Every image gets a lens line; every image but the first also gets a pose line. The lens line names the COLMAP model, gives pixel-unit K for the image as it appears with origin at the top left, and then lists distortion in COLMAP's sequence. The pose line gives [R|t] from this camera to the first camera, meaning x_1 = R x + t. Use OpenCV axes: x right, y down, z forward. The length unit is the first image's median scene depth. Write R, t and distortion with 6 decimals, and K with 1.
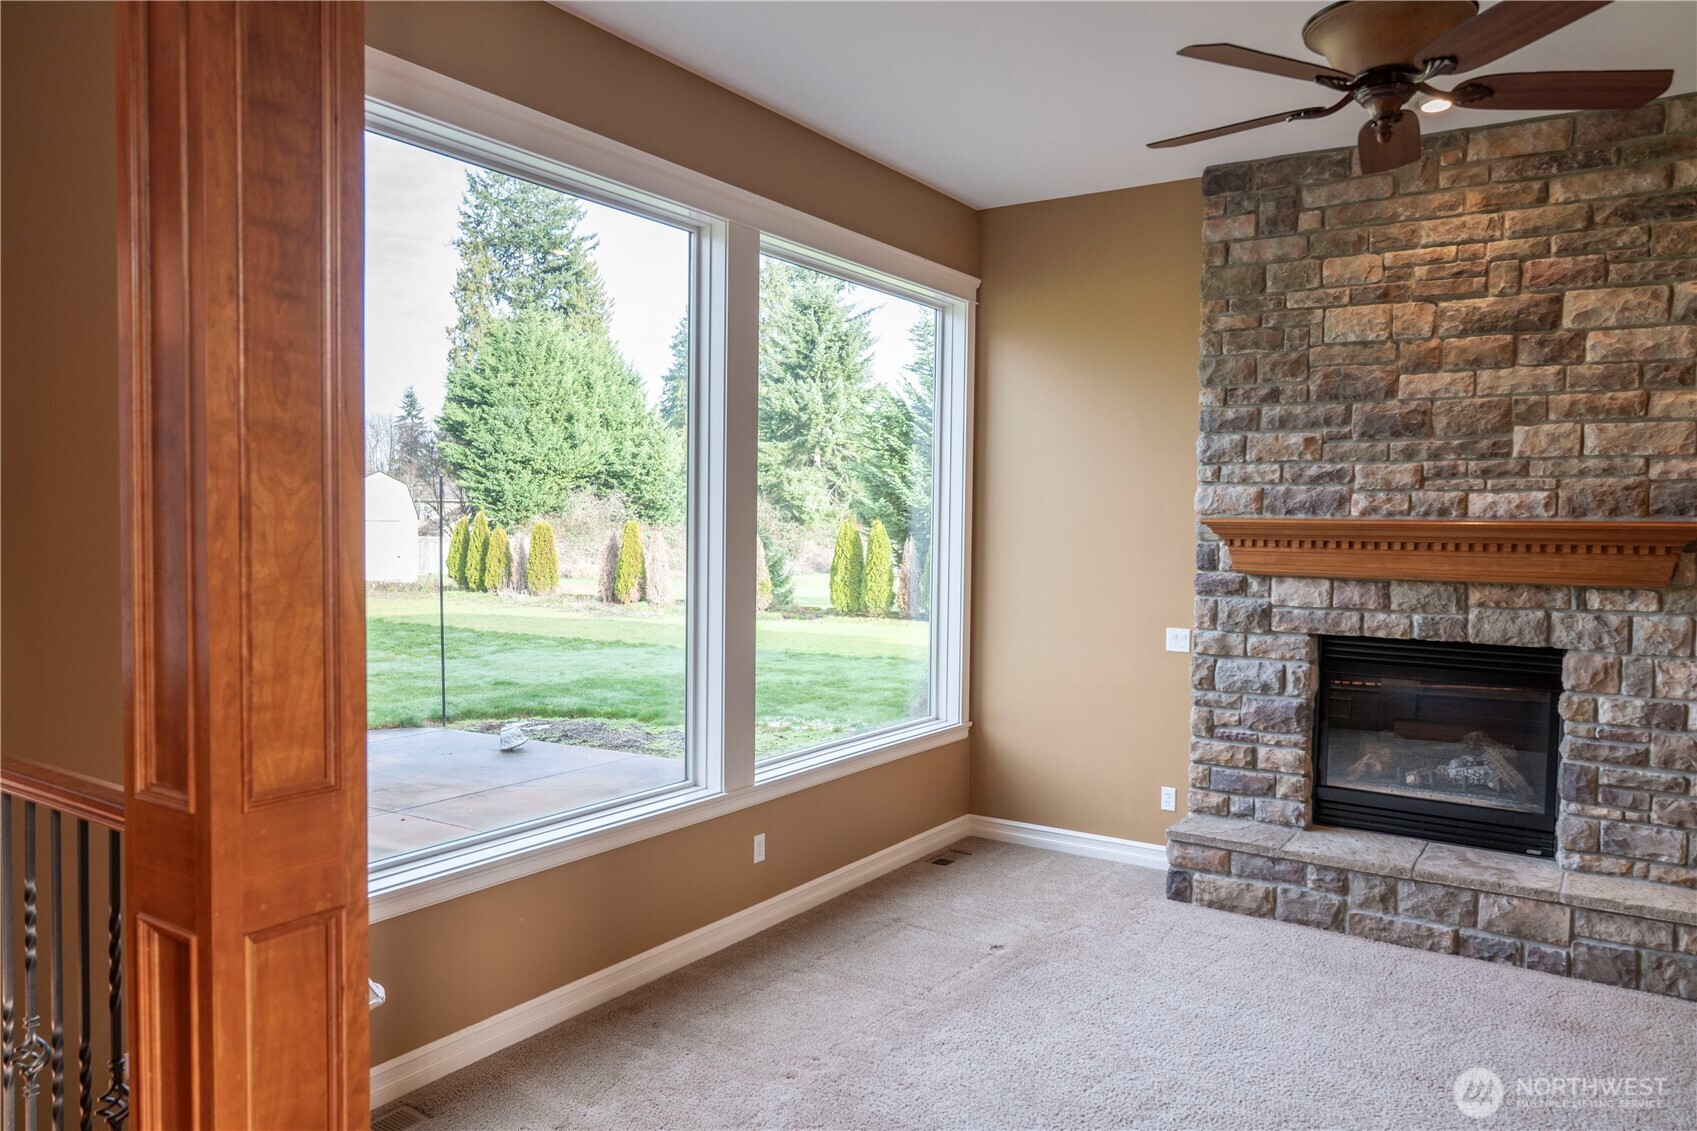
lens RADIAL K [[1188.9, 0, 845.7], [0, 1188.9, 569.3], [0, 0, 1]] dist [-0.021581, 0.021132]
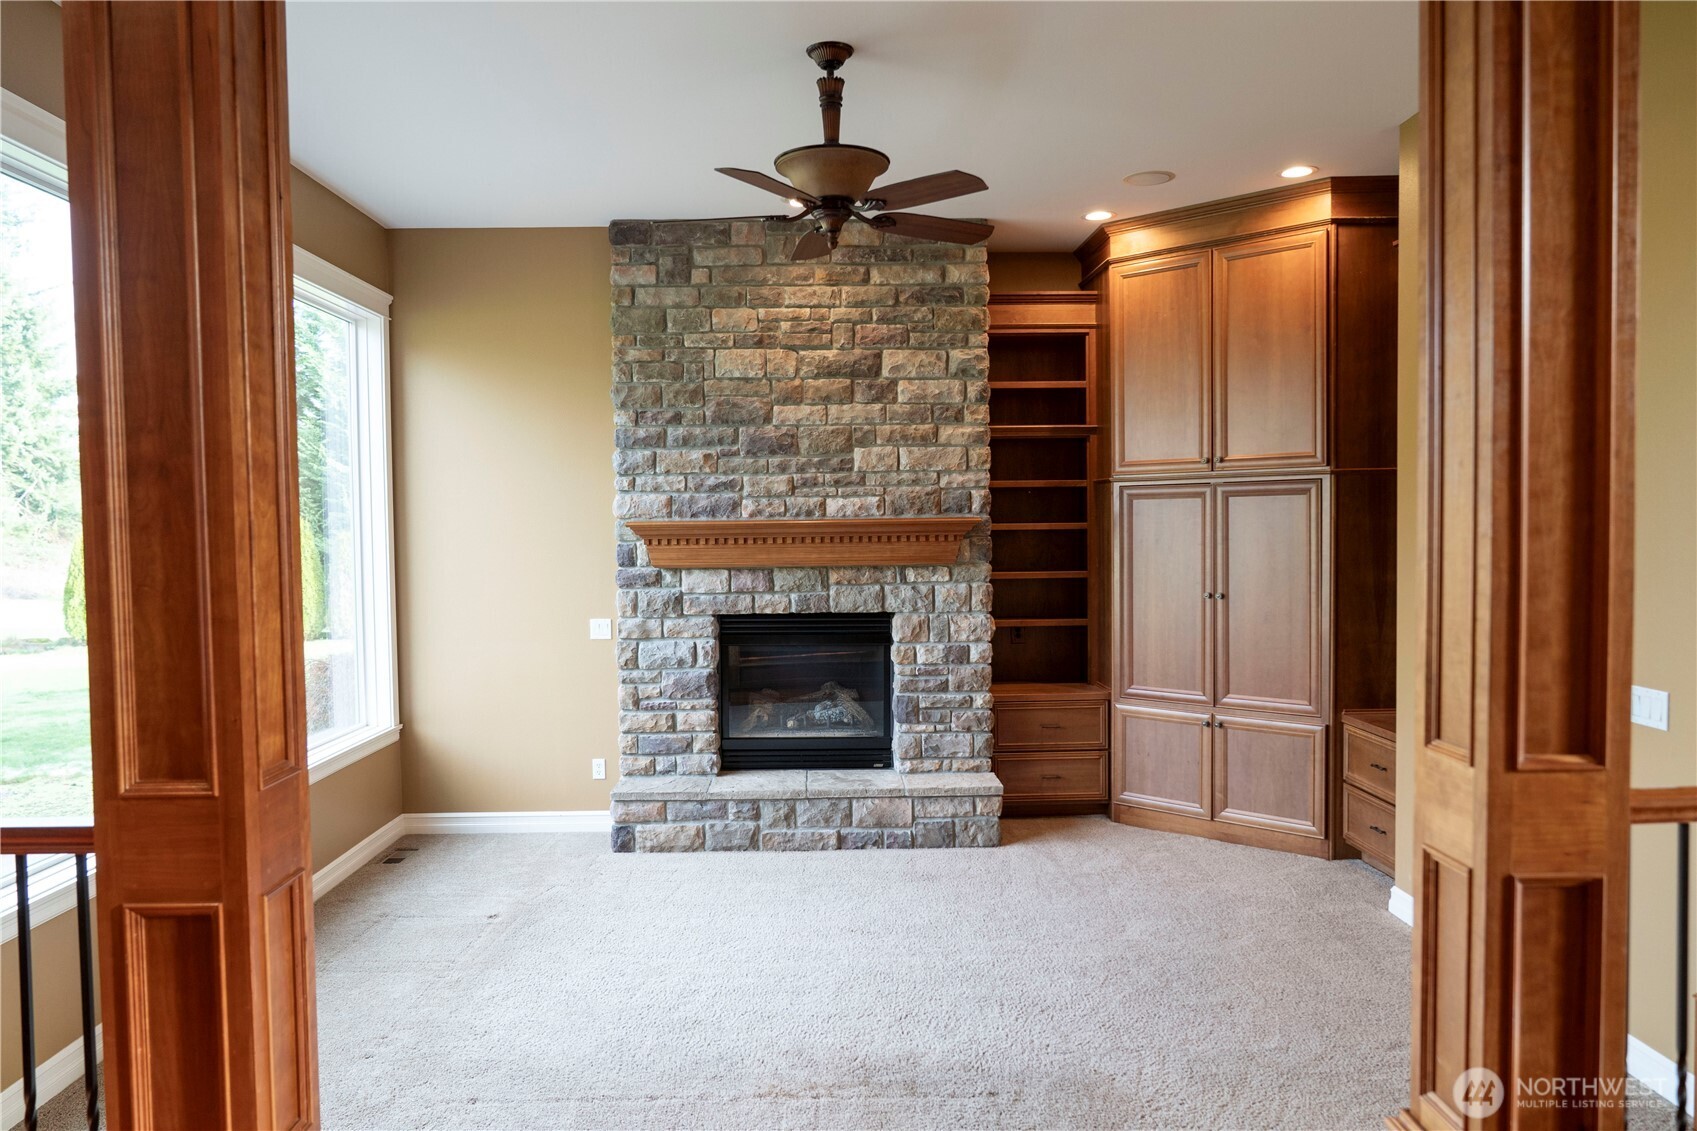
lens RADIAL K [[1188.9, 0, 849.8], [0, 1188.9, 568.9], [0, 0, 1]] dist [-0.021581, 0.021132]
pose [[0.817764, -0.043571, 0.573902, -0.200775], [0.045830, 0.998894, 0.010533, 0.000787], [-0.573726, 0.017688, 0.818856, -0.085622]]
